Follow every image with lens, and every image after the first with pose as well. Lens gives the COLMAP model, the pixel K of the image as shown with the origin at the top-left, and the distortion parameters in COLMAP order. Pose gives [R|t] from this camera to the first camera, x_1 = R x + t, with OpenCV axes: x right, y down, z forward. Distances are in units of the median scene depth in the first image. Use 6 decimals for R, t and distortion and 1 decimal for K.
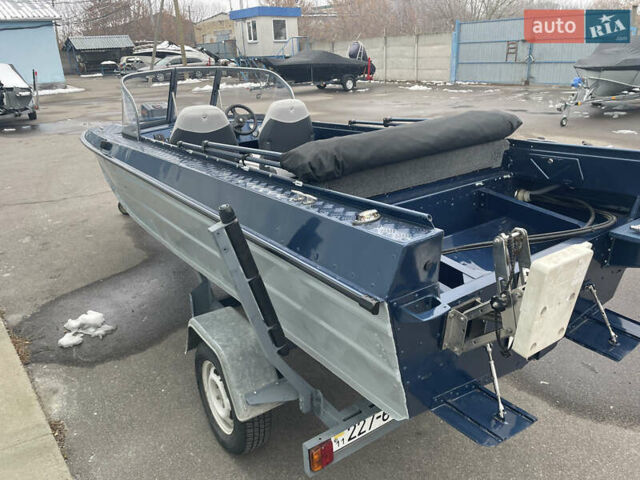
lens RADIAL K [[483.6, 0, 320.7], [0, 483.6, 229.0], [0, 0, 1]] dist [0.102068, -0.134724]
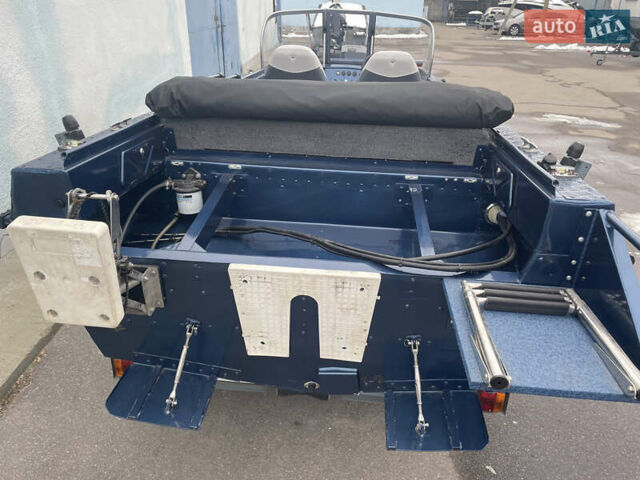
lens RADIAL K [[483.6, 0, 320.7], [0, 483.6, 229.0], [0, 0, 1]] dist [0.102068, -0.134724]
pose [[0.768141, 0.320922, -0.554047, 0.088729], [-0.273650, 0.946856, 0.169056, -0.013921], [0.578857, 0.021756, 0.815139, 0.037735]]
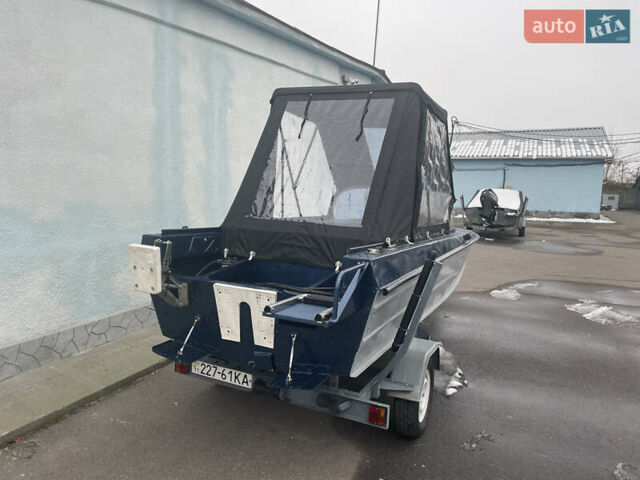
lens RADIAL K [[483.6, 0, 320.7], [0, 483.6, 229.0], [0, 0, 1]] dist [0.102068, -0.134724]
pose [[0.488416, 0.133981, -0.862264, 0.193350], [-0.350211, 0.935167, -0.053063, -0.012559], [0.799251, 0.327891, 0.503672, 0.032107]]
